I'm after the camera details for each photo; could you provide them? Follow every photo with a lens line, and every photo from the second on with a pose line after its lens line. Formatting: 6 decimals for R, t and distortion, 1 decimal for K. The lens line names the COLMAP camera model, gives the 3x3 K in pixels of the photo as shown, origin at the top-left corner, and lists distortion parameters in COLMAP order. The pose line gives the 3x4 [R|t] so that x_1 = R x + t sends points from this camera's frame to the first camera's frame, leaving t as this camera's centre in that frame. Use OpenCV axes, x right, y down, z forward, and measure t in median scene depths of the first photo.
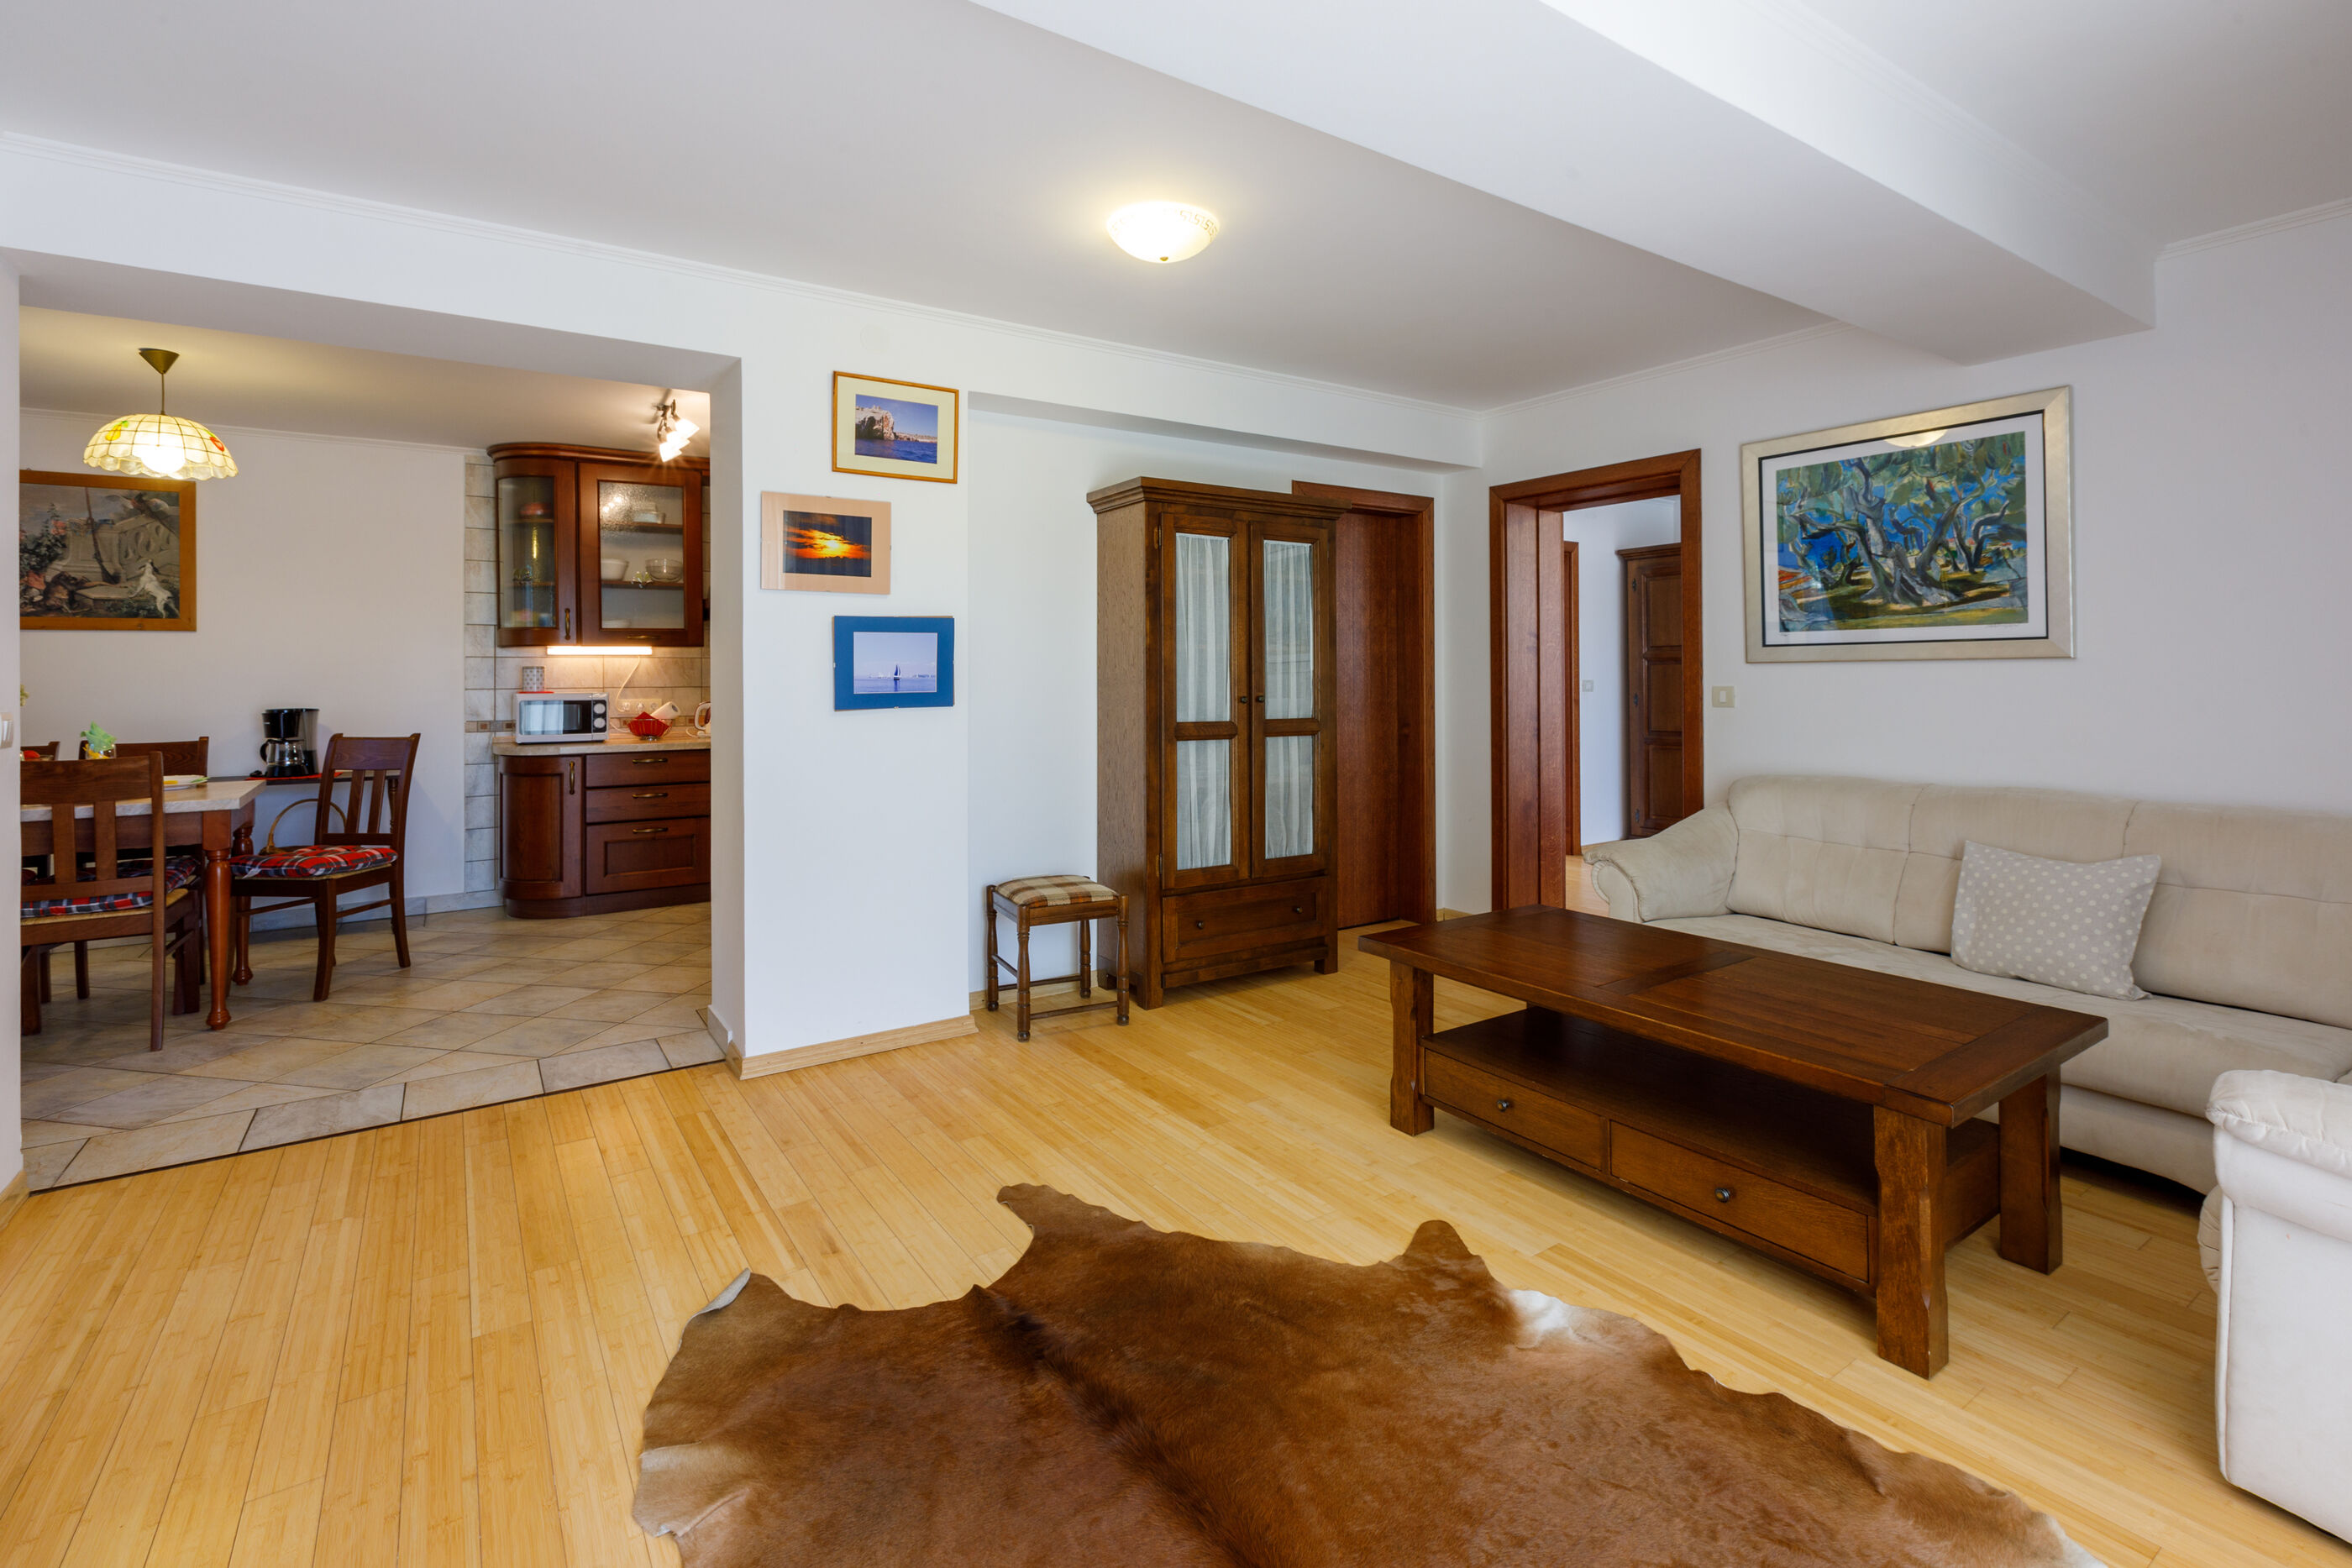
lens RADIAL K [[1074.0, 0, 1147.1], [0, 1074.0, 669.3], [0, 0, 1]] dist [0.029019, -0.011995]
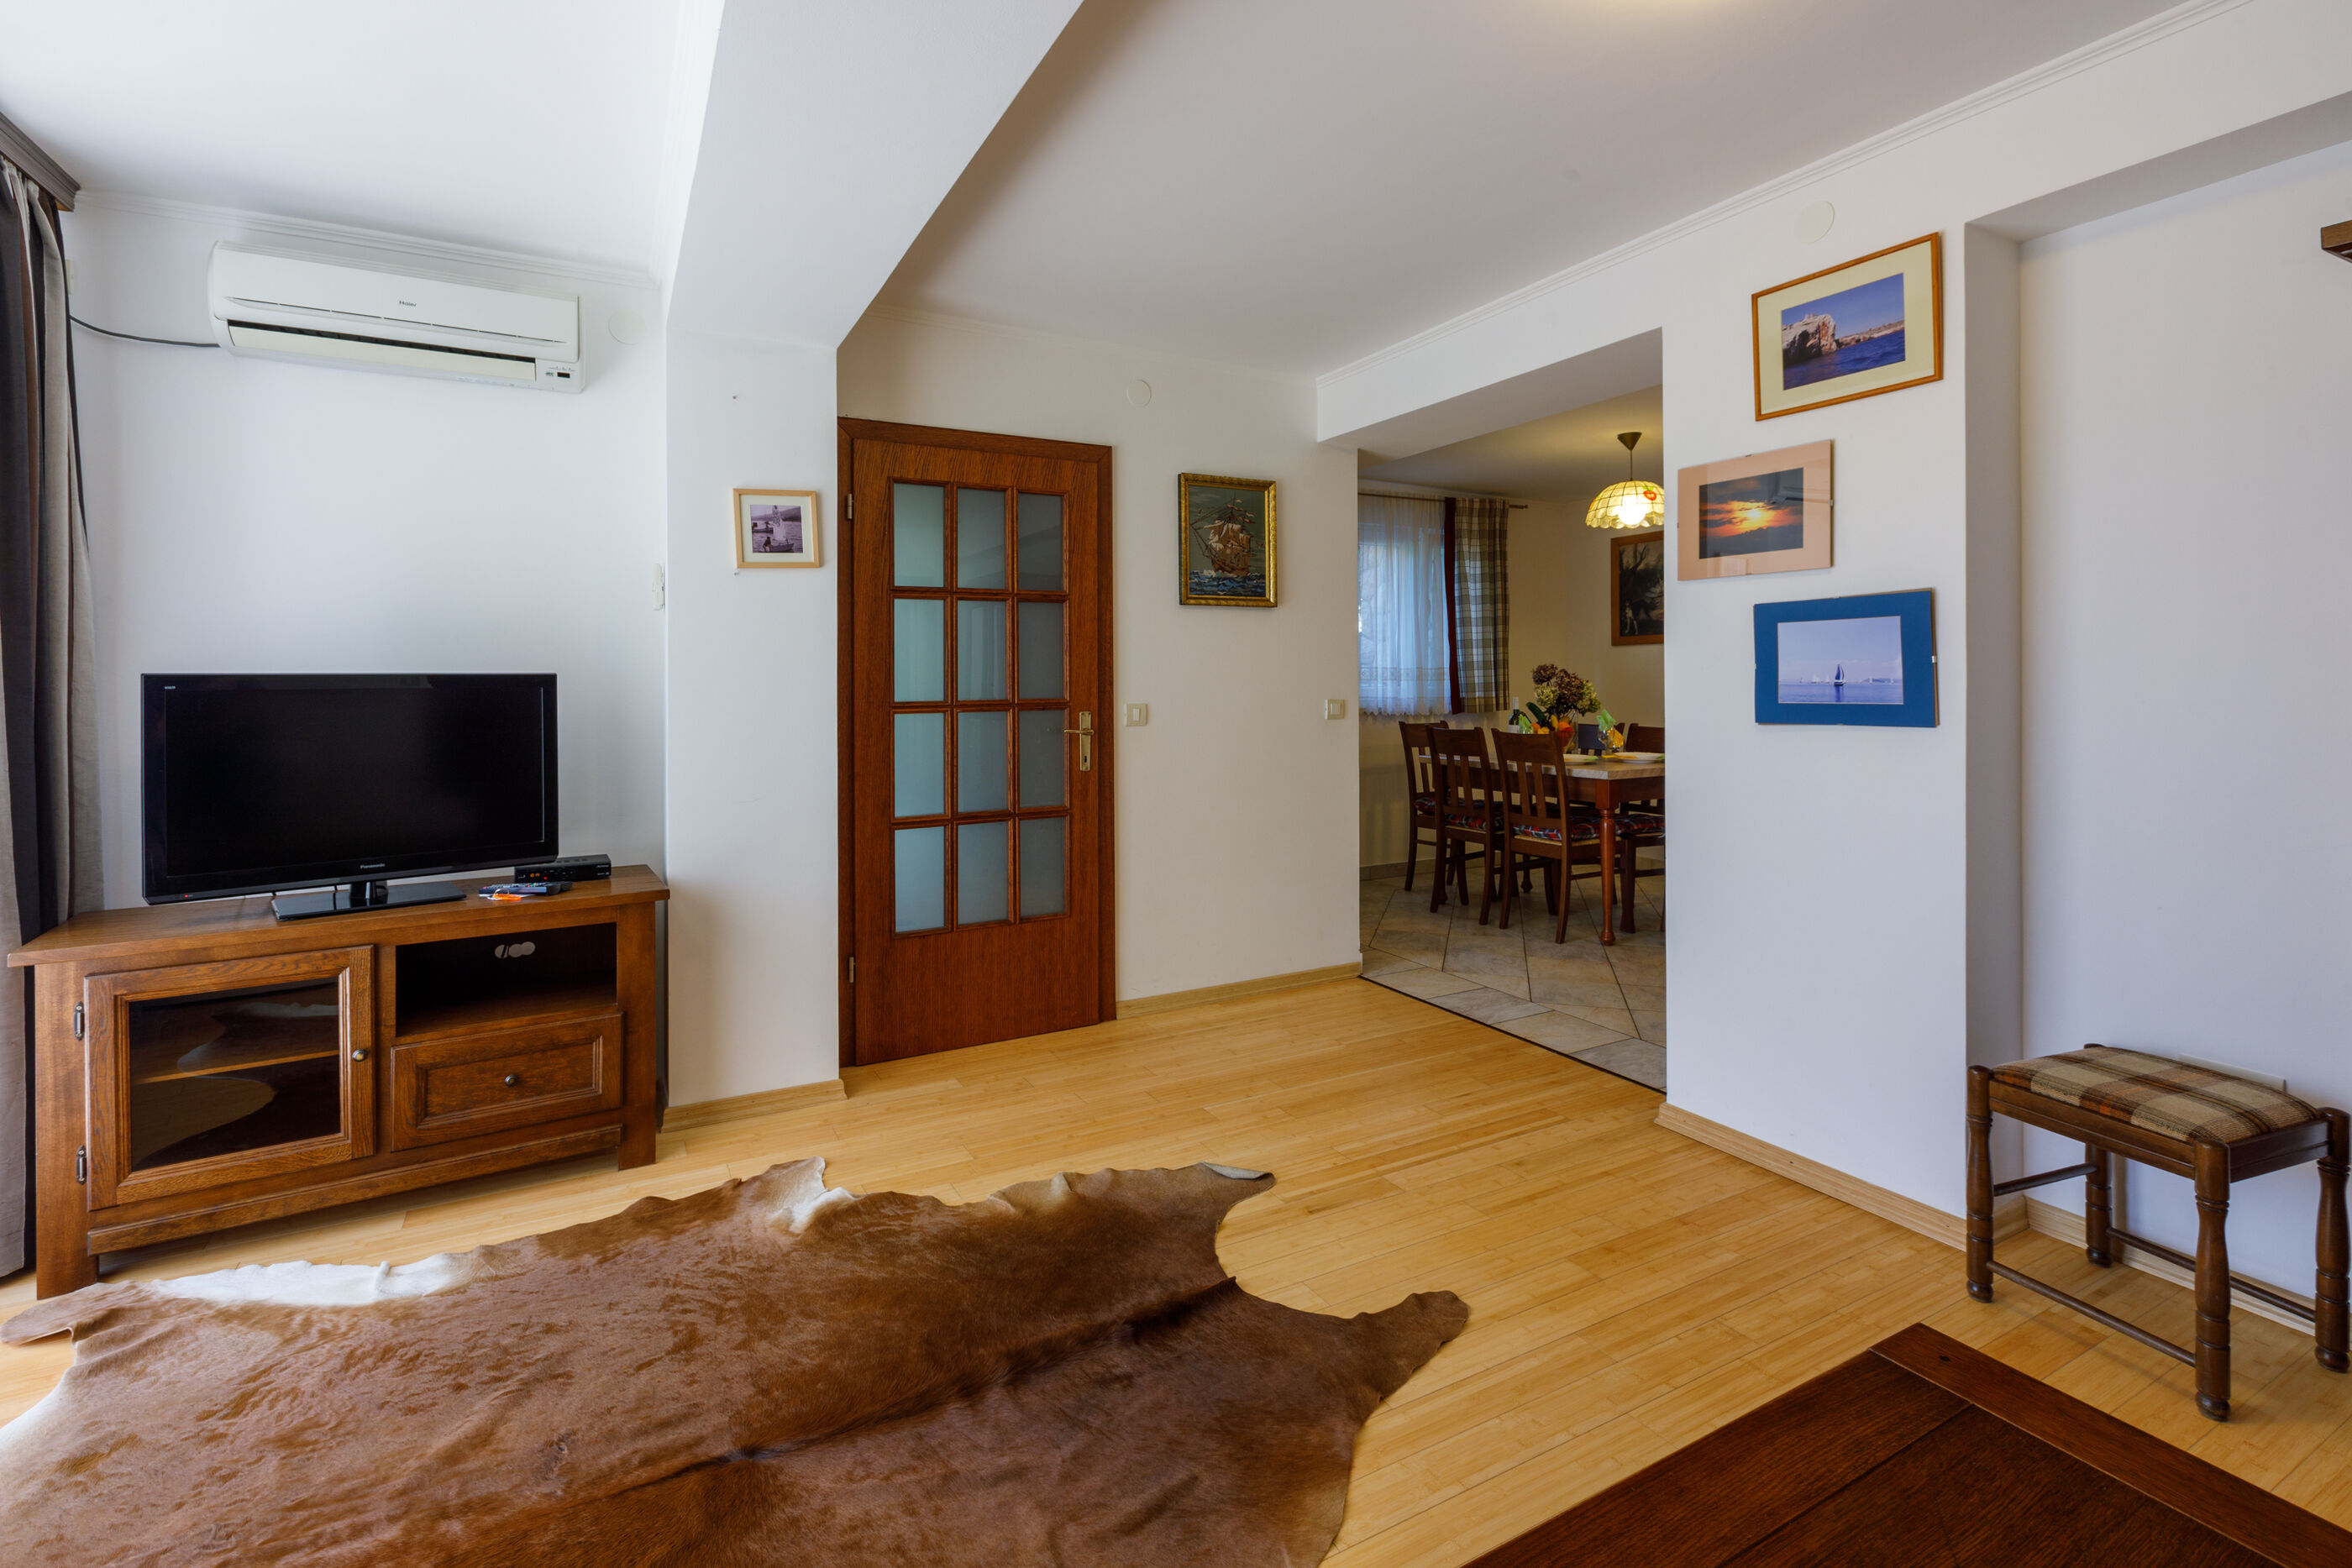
lens RADIAL K [[1070.1, 0, 1169.7], [0, 1070.1, 682.1], [0, 0, 1]] dist [0.001257, 0.000381]
pose [[-0.079752, 0.007288, -0.996788, 0.439380], [0.009395, 0.999934, 0.006560, -0.001227], [0.996770, -0.008841, -0.079815, 0.528186]]
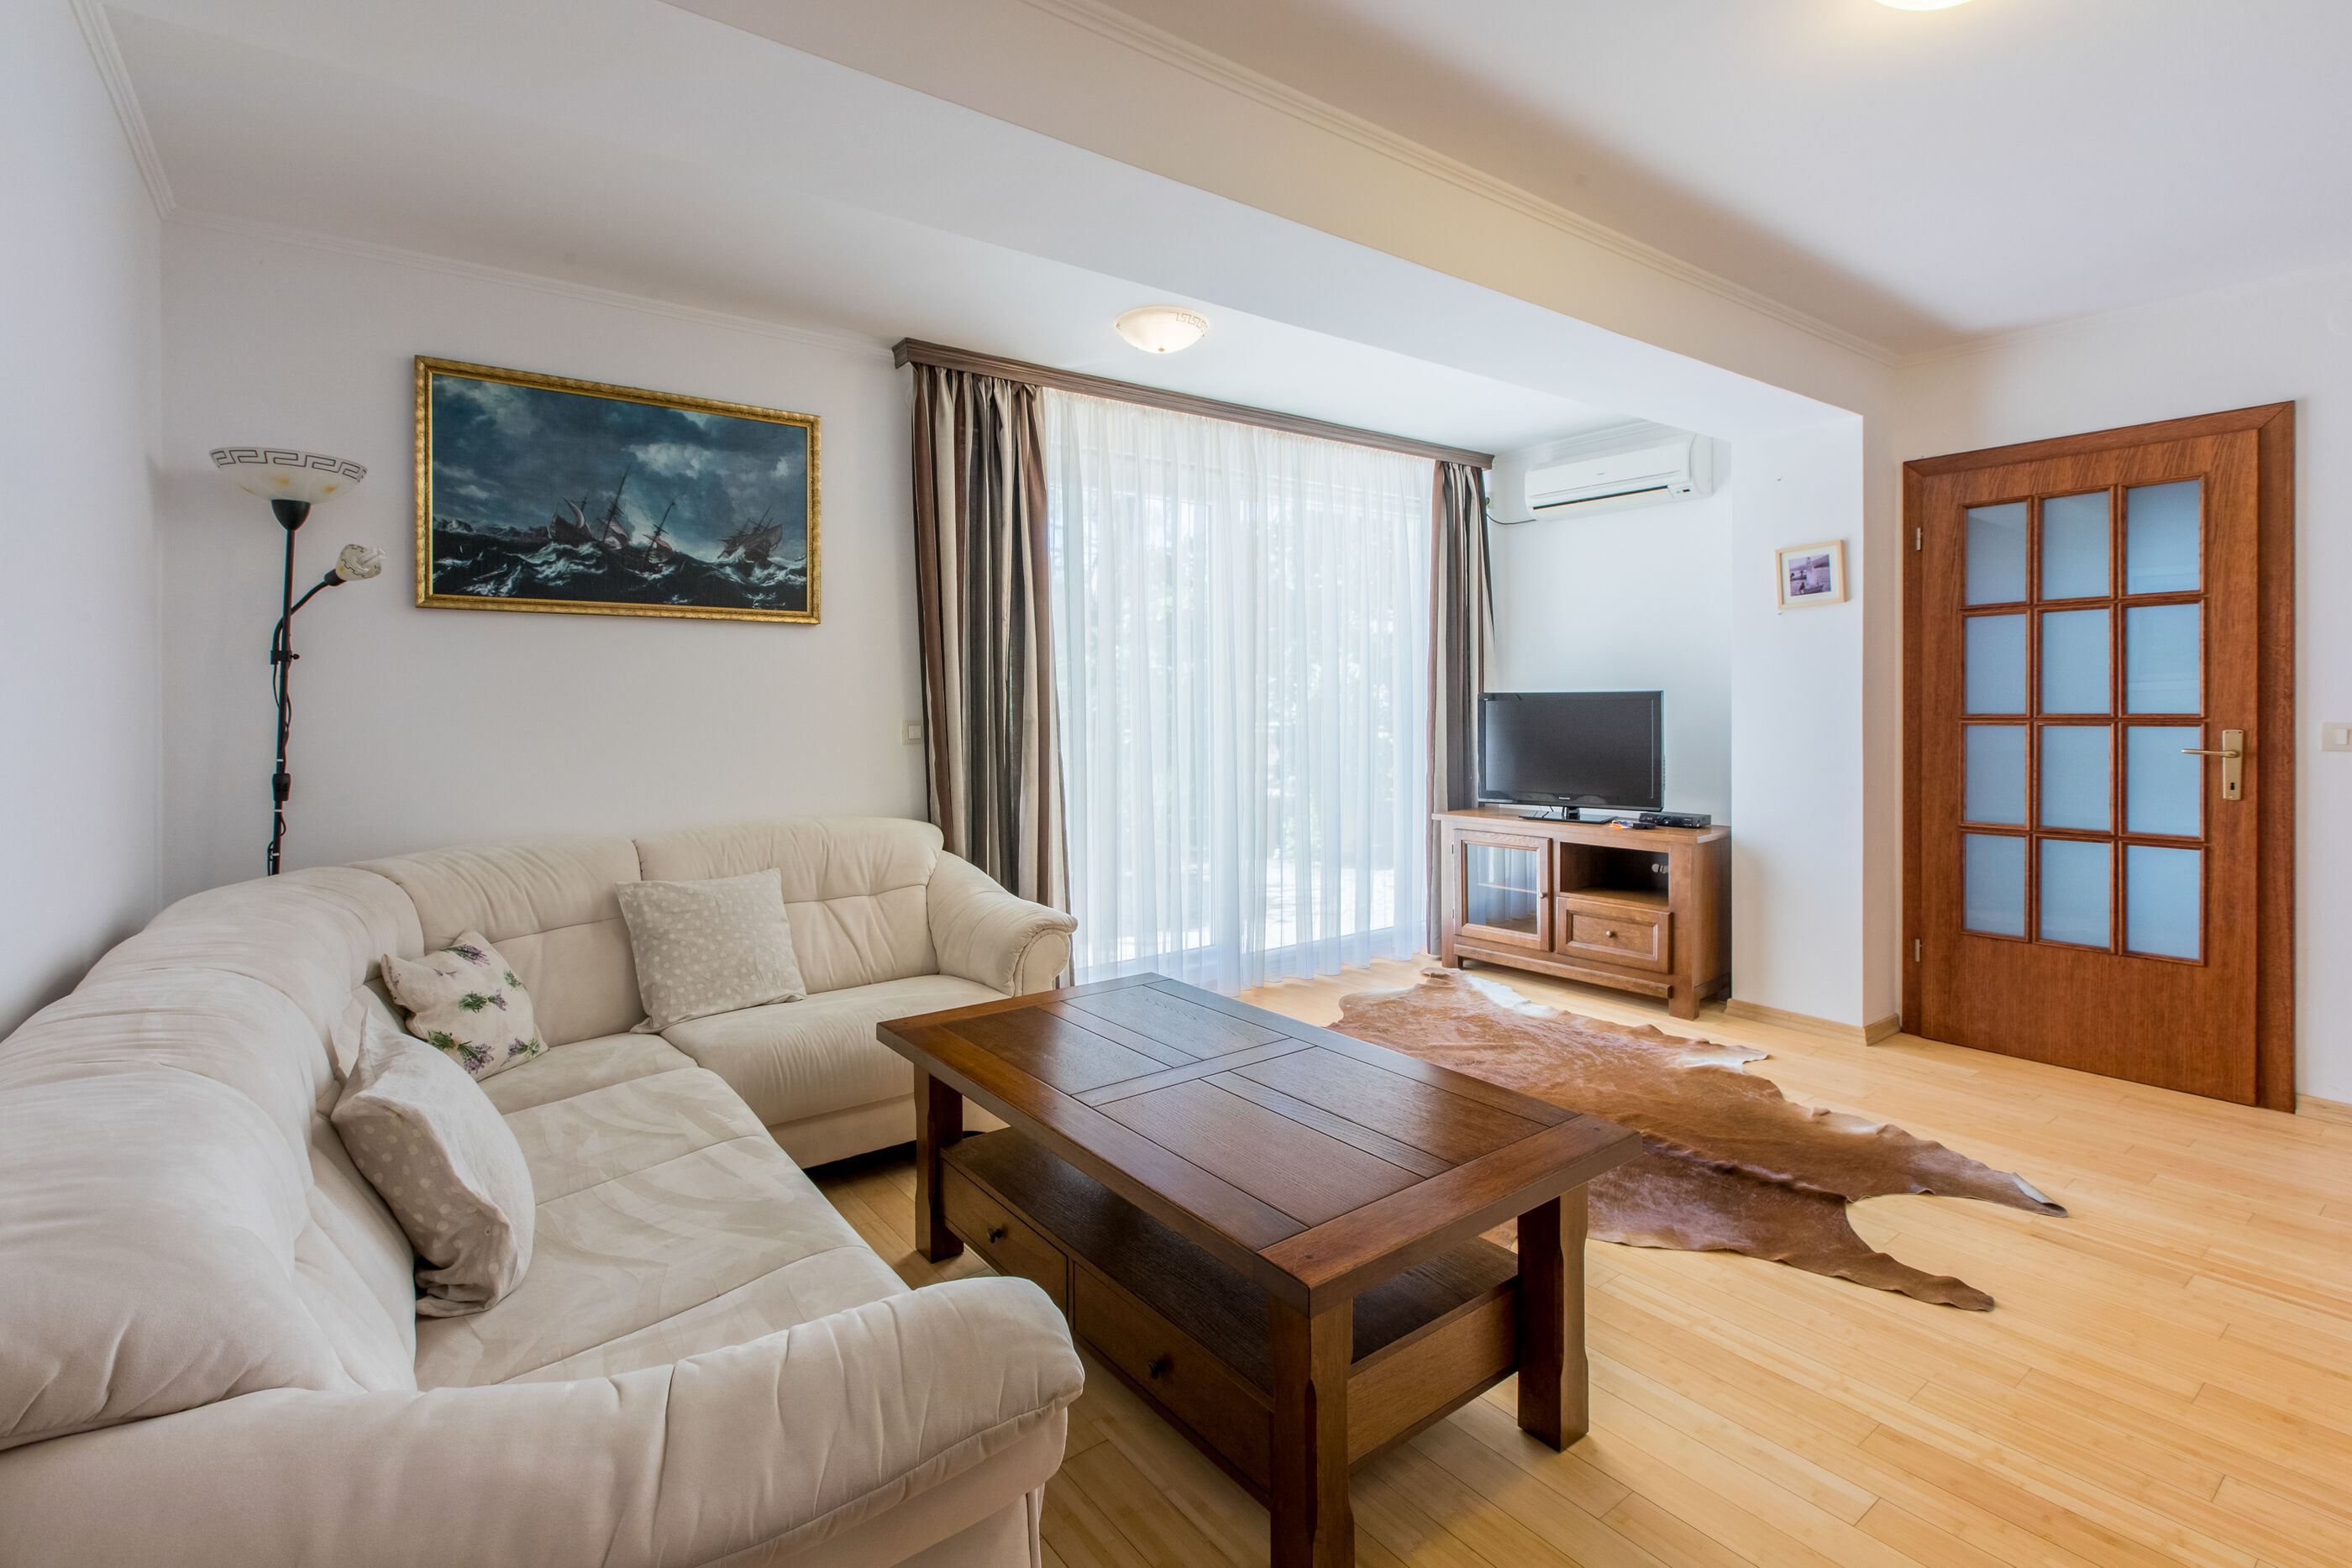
lens RADIAL K [[1094.6, 0, 1163.7], [0, 1094.6, 708.2], [0, 0, 1]] dist [-0.000785, -0.000493]
pose [[-0.997784, 0.012100, -0.065426, 0.352632], [0.011917, 0.999924, 0.003180, 0.002148], [0.065459, 0.002393, -0.997852, 1.123281]]
